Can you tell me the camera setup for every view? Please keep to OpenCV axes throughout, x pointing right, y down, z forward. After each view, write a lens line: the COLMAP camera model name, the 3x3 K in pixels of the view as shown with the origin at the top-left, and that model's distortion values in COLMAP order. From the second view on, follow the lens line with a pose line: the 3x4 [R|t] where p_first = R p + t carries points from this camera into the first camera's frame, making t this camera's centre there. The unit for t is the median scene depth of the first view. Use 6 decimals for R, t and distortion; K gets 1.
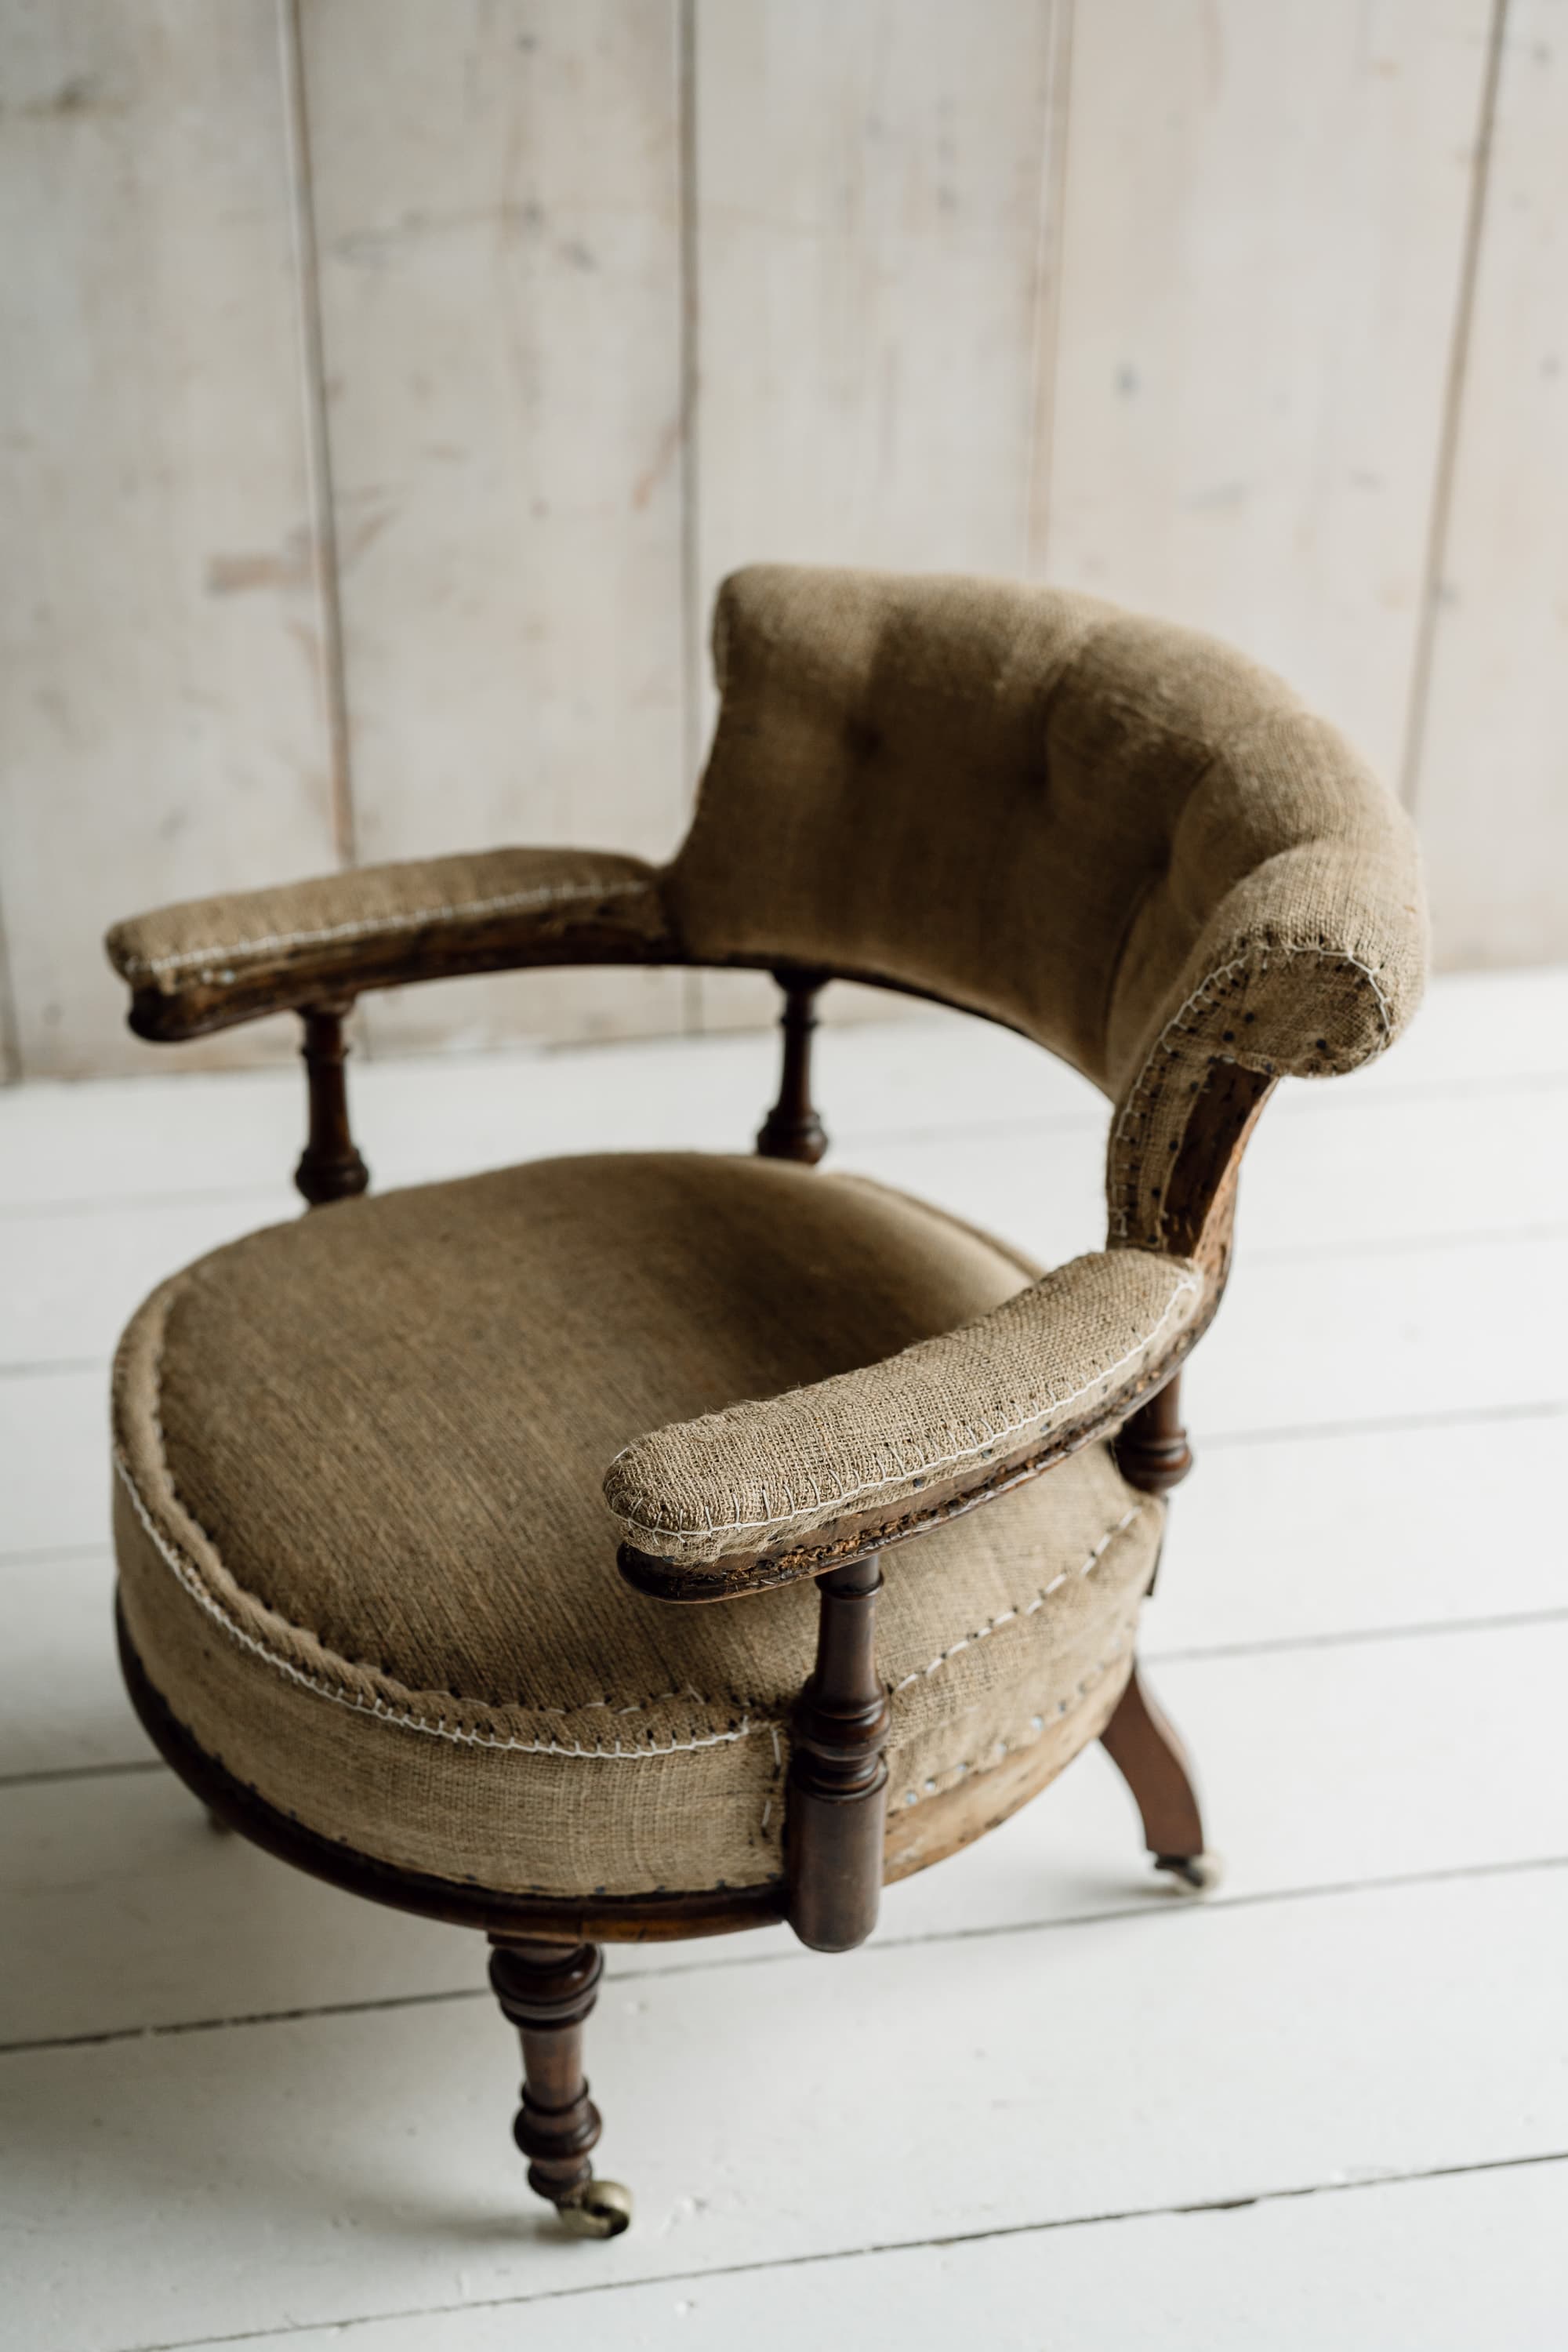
lens RADIAL K [[3443.1, 0, 764.1], [0, 3443.1, 1182.7], [0, 0, 1]] dist [0.017412, 0.000000]
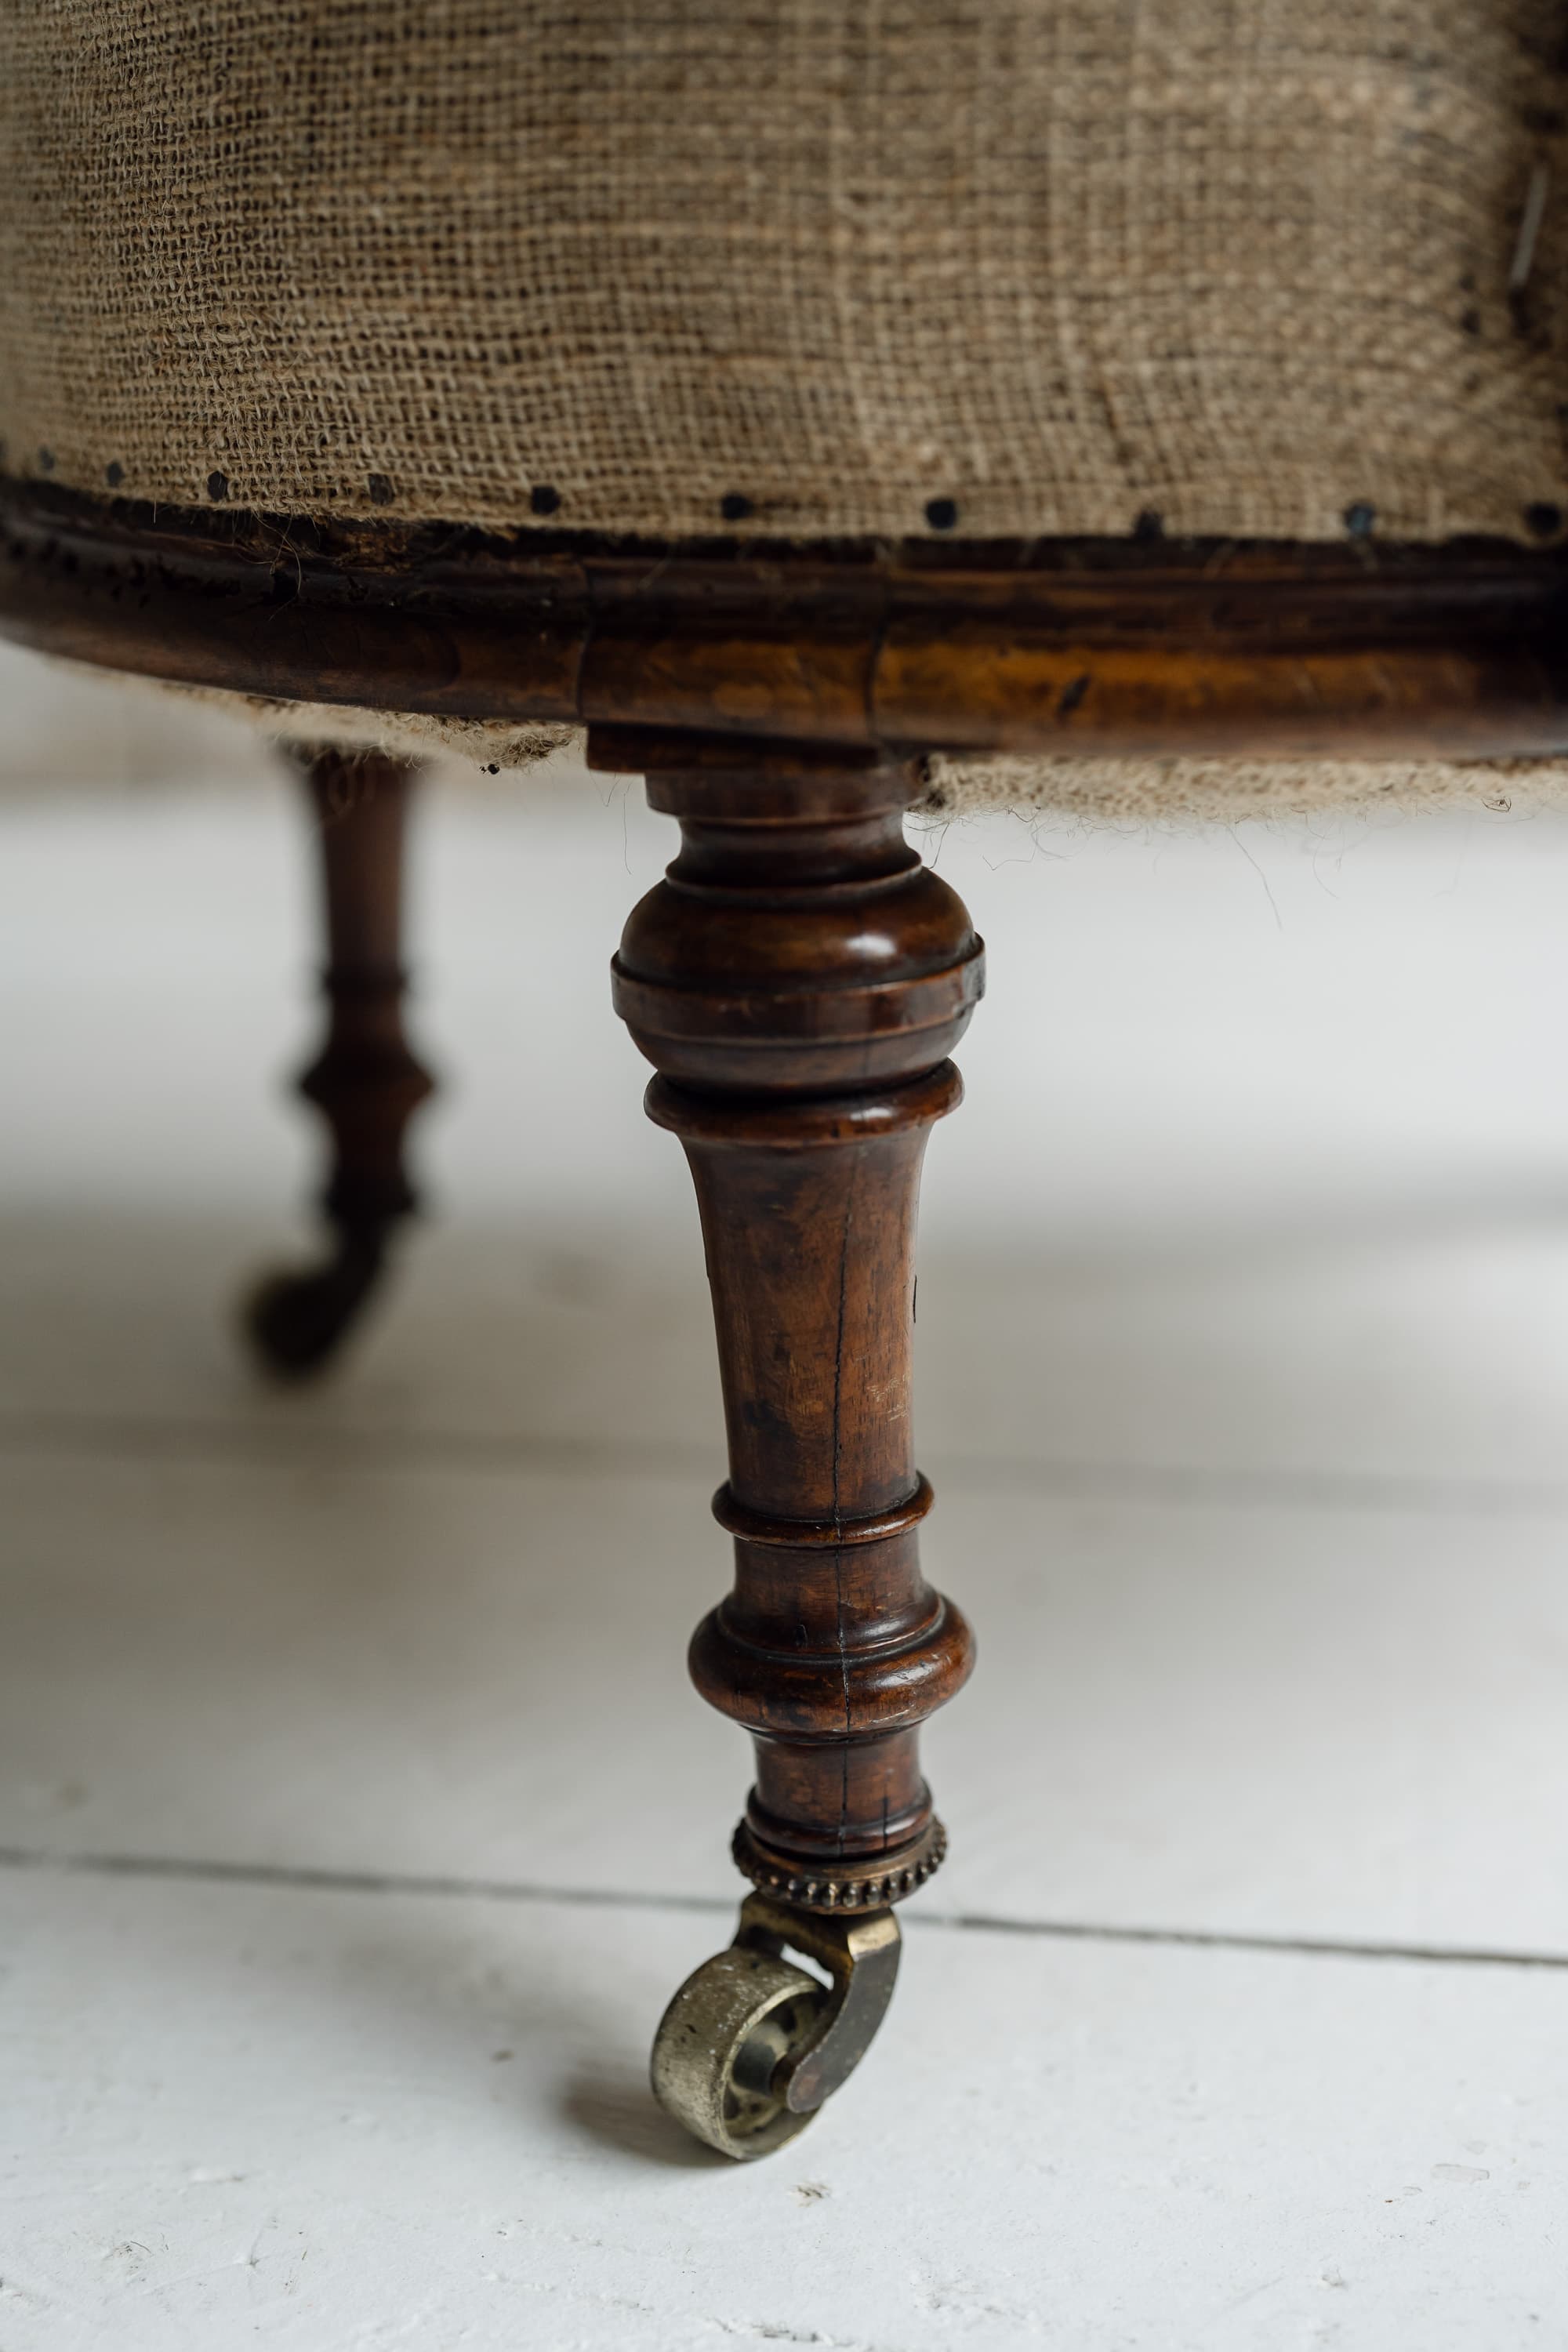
lens RADIAL K [[3443.1, 0, 724.1], [0, 3443.1, 1260.2], [0, 0, 1]] dist [0.017412, 0.000000]
pose [[0.960545, 0.043449, -0.274709, 0.018674], [-0.113472, 0.962999, -0.244453, 0.342825], [0.253924, 0.265980, 0.929934, 0.738083]]
